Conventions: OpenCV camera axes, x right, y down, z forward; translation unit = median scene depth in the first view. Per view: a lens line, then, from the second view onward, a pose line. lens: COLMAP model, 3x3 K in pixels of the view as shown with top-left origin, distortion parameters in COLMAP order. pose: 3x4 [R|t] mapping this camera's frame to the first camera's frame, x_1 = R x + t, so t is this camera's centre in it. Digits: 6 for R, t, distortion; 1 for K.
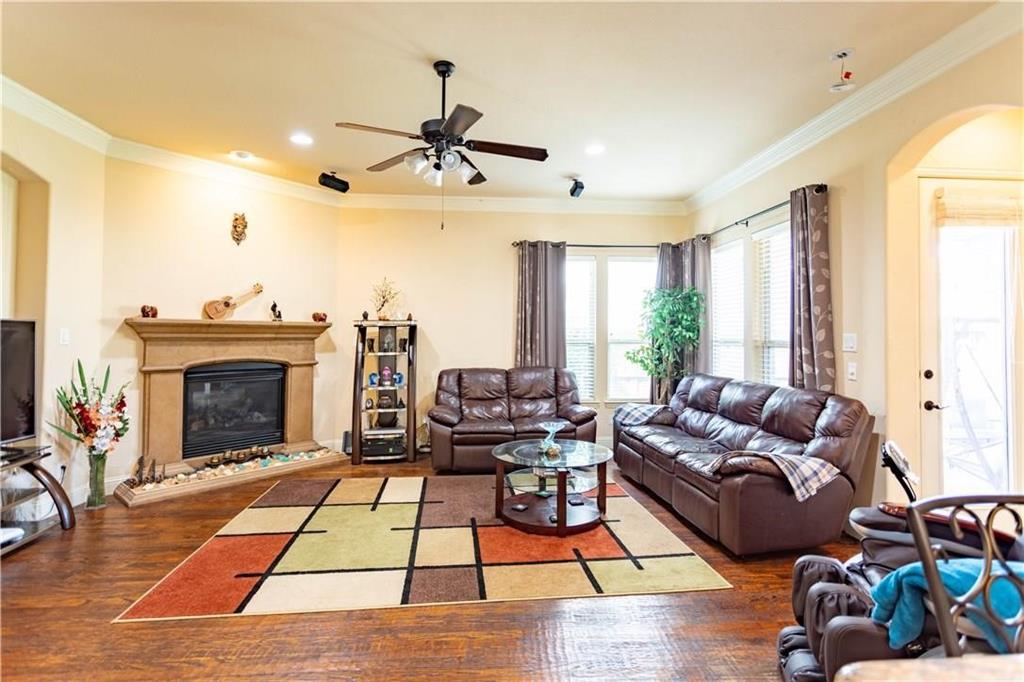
lens RADIAL K [[502.2, 0, 498.5], [0, 502.2, 334.9], [0, 0, 1]] dist [-0.000795, -0.000001]
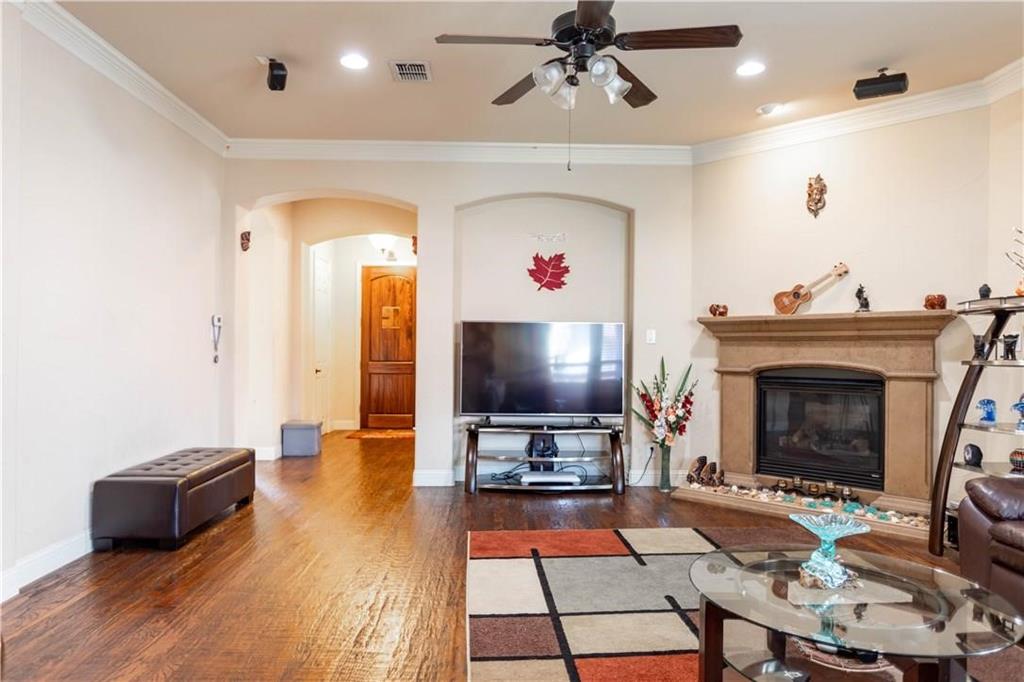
lens RADIAL K [[637.7, 0, 512.0], [0, 637.7, 341.0], [0, 0, 1]] dist [0.078509, 0.000498]
pose [[-0.016696, -0.010354, -0.999807, 0.524623], [-0.001502, 0.999946, -0.010331, 0.024959], [0.999859, 0.001329, -0.016710, 0.579408]]
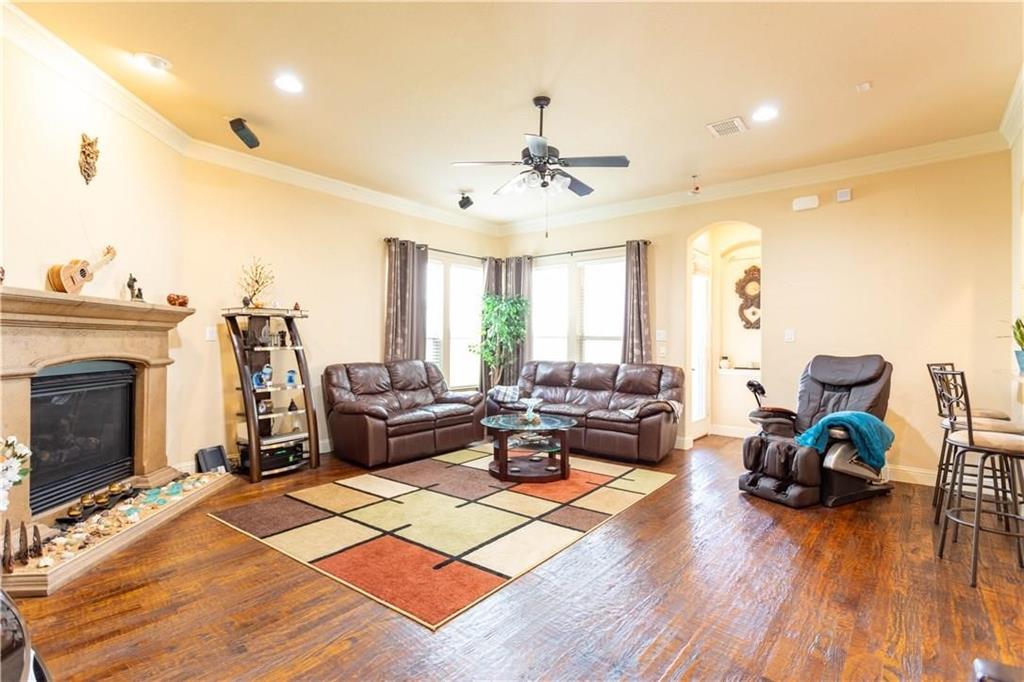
lens RADIAL K [[506.4, 0, 513.3], [0, 506.4, 349.6], [0, 0, 1]] dist [0.000888, 0.000197]
pose [[0.673228, -0.009198, 0.739377, -0.673147], [-0.006570, 0.999809, 0.018420, 0.024357], [-0.739406, -0.017259, 0.673039, 0.144210]]
